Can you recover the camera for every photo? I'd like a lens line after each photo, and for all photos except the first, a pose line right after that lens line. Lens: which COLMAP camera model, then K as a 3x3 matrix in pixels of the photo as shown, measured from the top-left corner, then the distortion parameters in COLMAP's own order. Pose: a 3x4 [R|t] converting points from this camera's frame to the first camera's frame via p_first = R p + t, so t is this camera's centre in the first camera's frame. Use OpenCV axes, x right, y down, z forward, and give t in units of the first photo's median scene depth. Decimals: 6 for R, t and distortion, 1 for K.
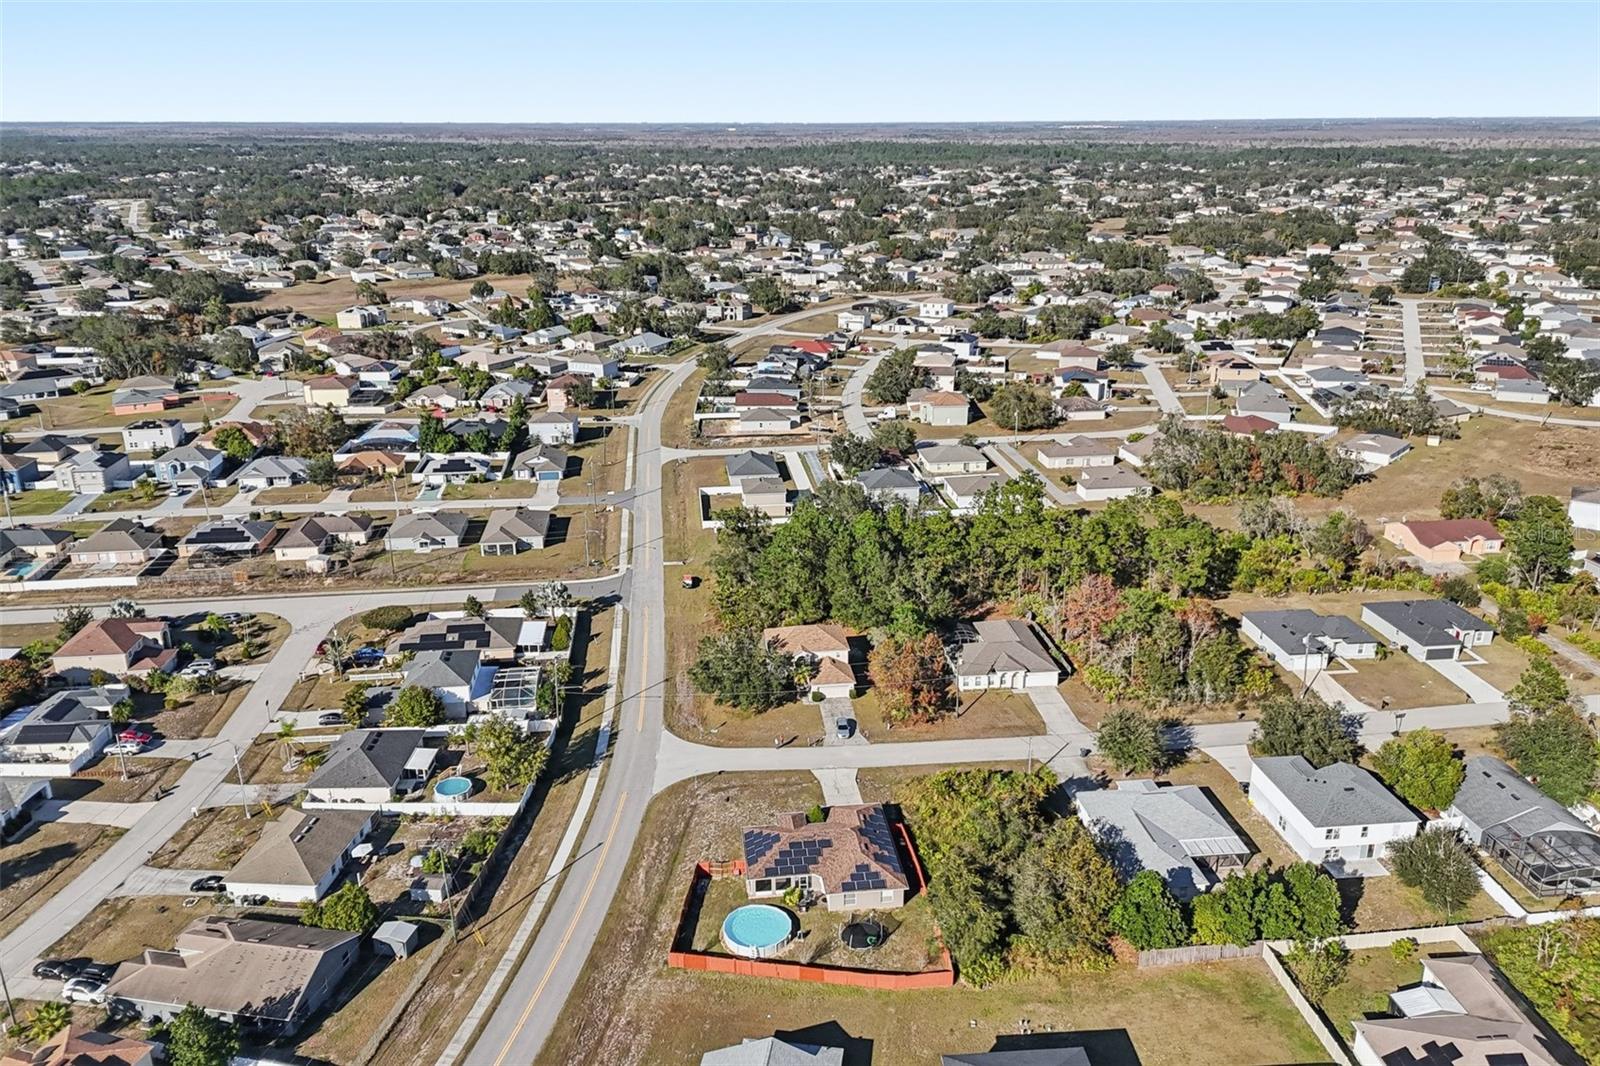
lens RADIAL K [[1180.2, 0, 806.7], [0, 1180.2, 594.1], [0, 0, 1]] dist [0.094244, -0.097678]
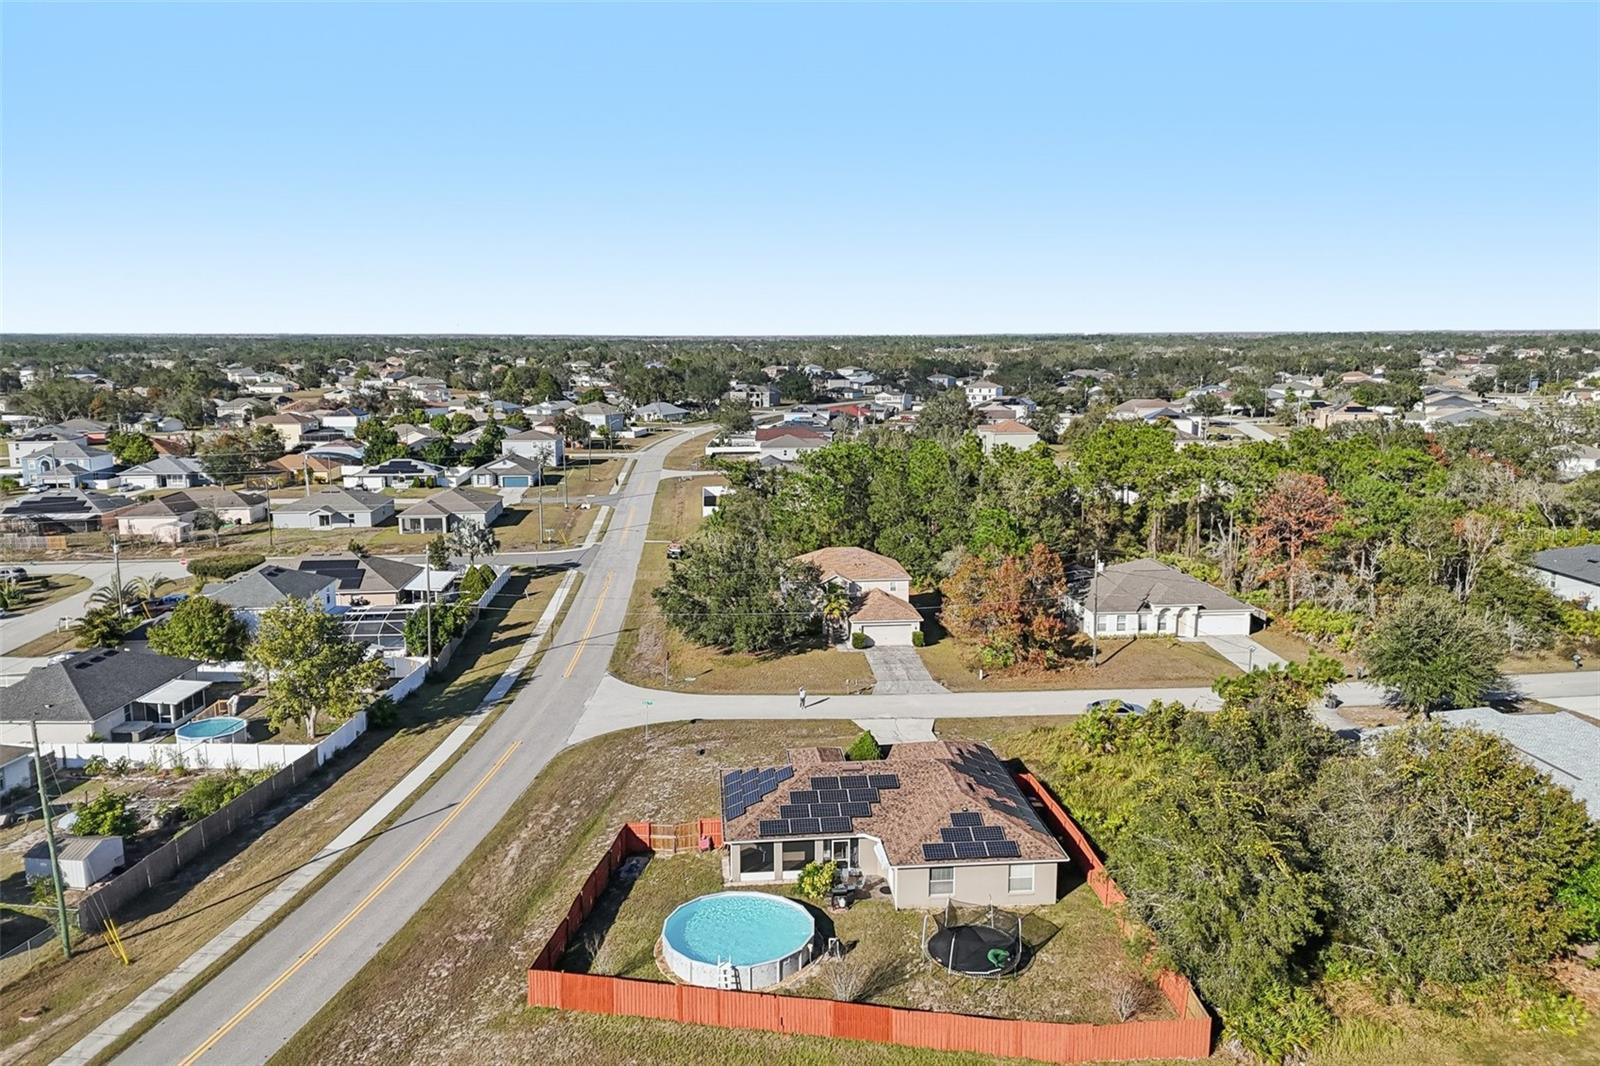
lens RADIAL K [[1181.2, 0, 804.1], [0, 1181.2, 559.6], [0, 0, 1]] dist [0.086419, -0.087088]
pose [[0.999579, 0.006442, -0.028296, -0.003976], [-0.011860, 0.980587, -0.195725, 0.187538], [0.026486, 0.195978, 0.980250, 0.432519]]
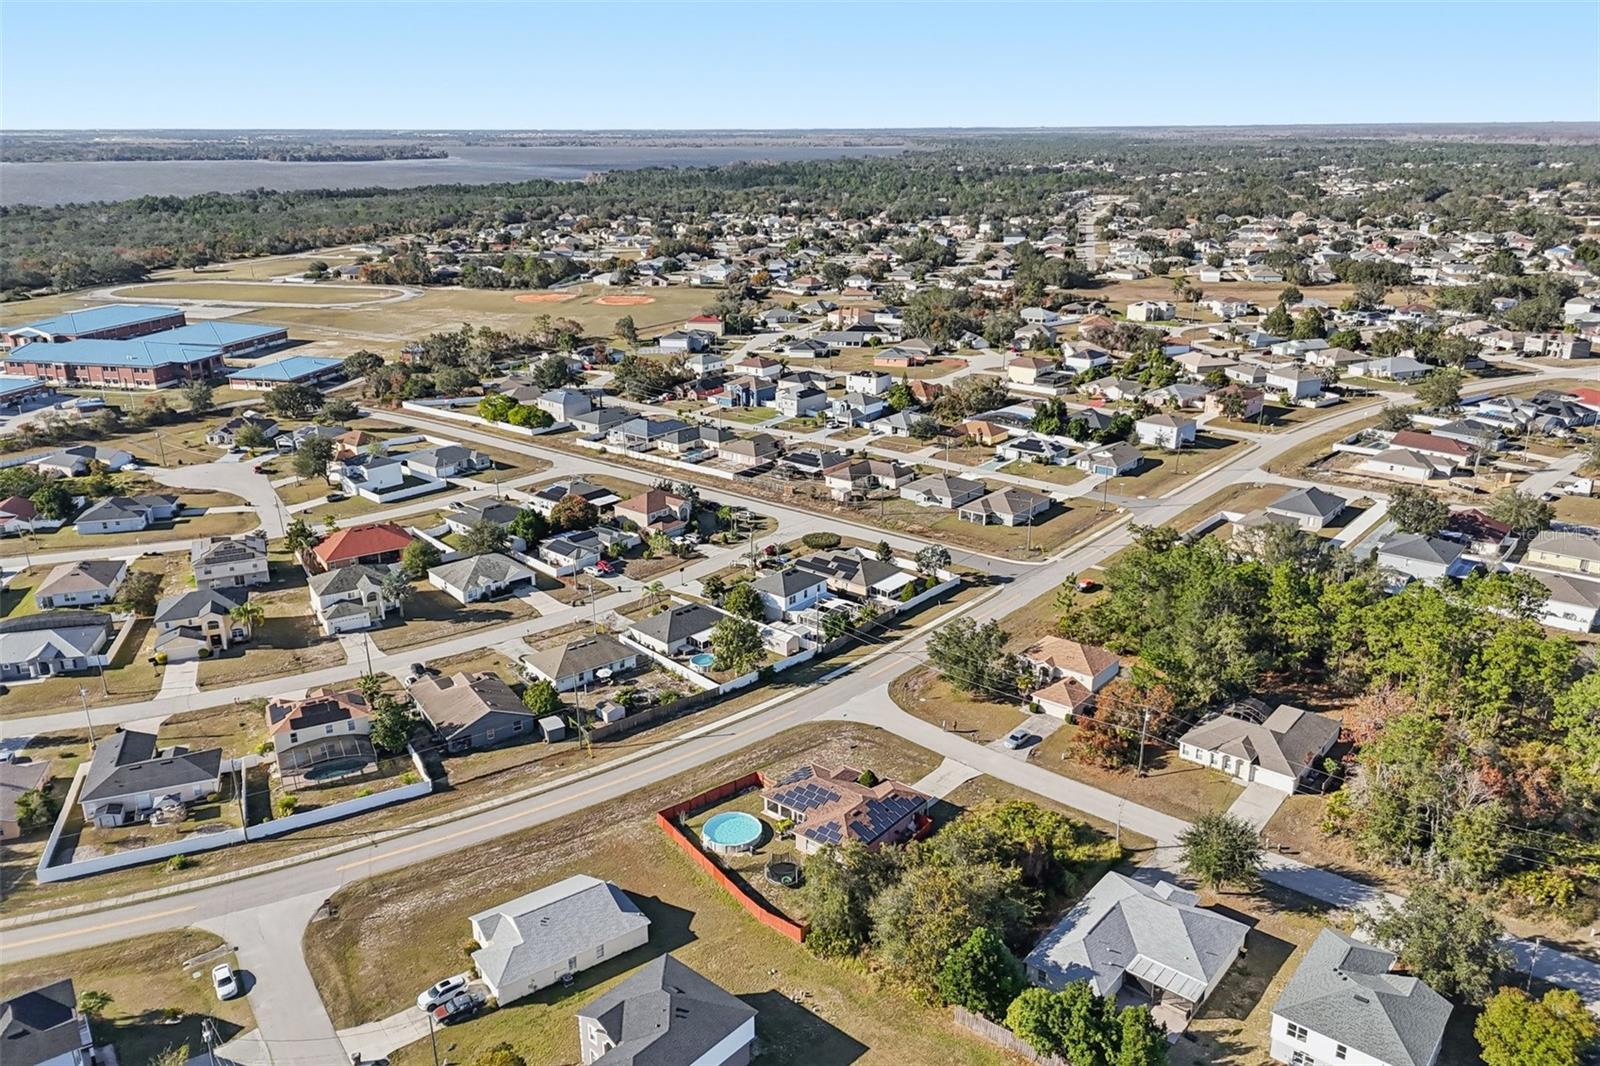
lens RADIAL K [[1191.8, 0, 789.6], [0, 1191.8, 564.2], [0, 0, 1]] dist [0.115868, -0.141386]
pose [[0.684772, 0.251240, -0.684080, 0.591383], [-0.268719, 0.959598, 0.083438, -0.064111], [0.677405, 0.126690, 0.724619, 0.131662]]
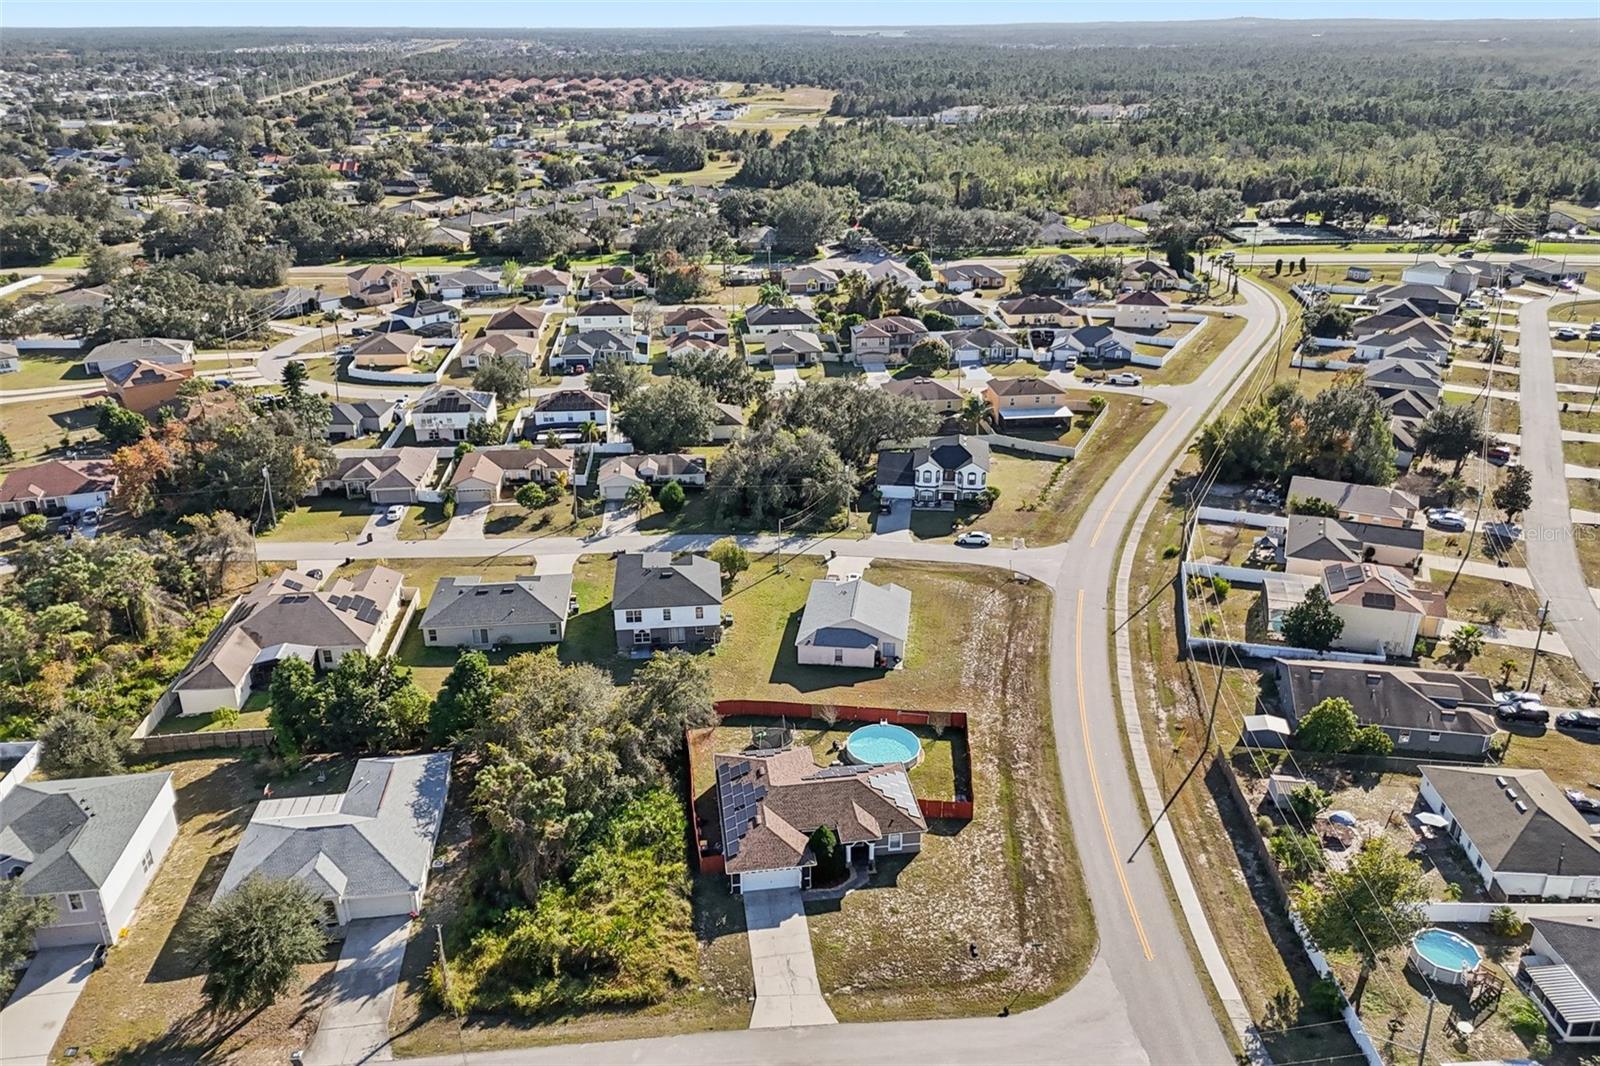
lens RADIAL K [[1190.0, 0, 814.8], [0, 1190.0, 531.2], [0, 0, 1]] dist [0.095667, -0.114947]
pose [[-0.999780, 0.014666, -0.015017, 0.019830], [-0.000309, 0.705054, 0.709154, -0.400417], [0.020988, 0.709002, -0.704894, 1.244873]]
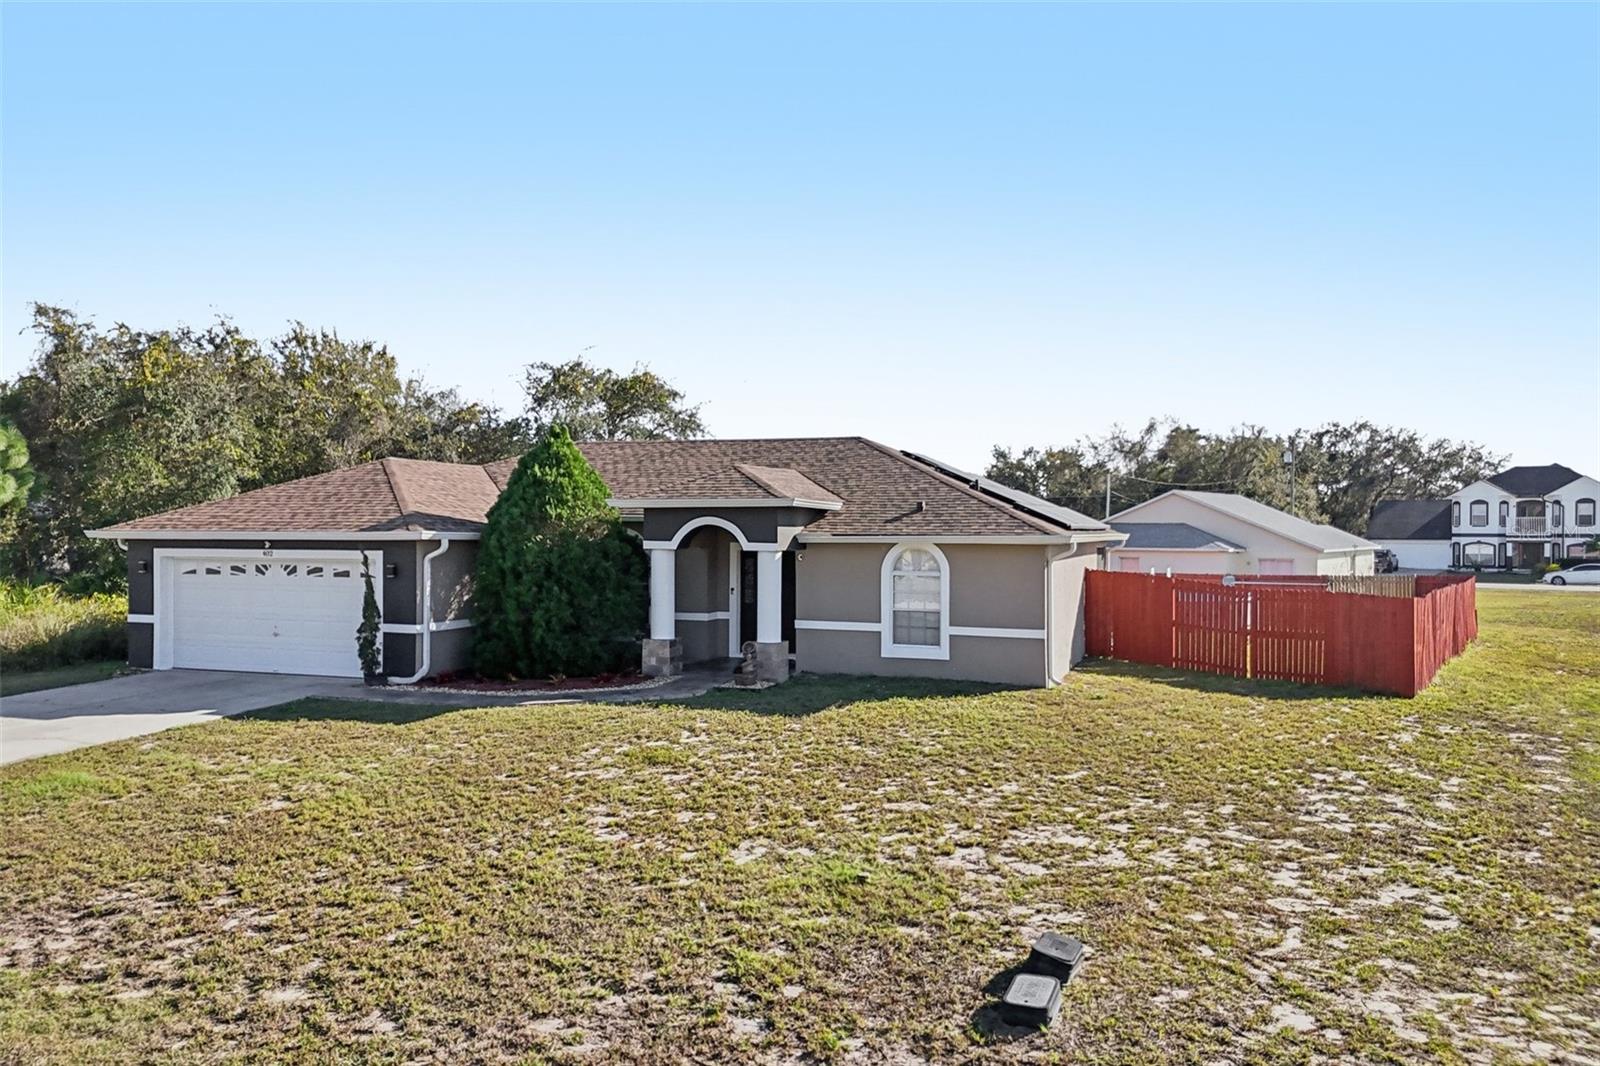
lens RADIAL K [[1177.1, 0, 804.1], [0, 1177.1, 534.2], [0, 0, 1]] dist [0.075371, -0.080850]
pose [[-0.890276, -0.000674, 0.455420, -0.079529], [0.174700, 0.922993, 0.342877, 0.131946], [-0.420580, 0.384817, -0.821601, 1.011590]]
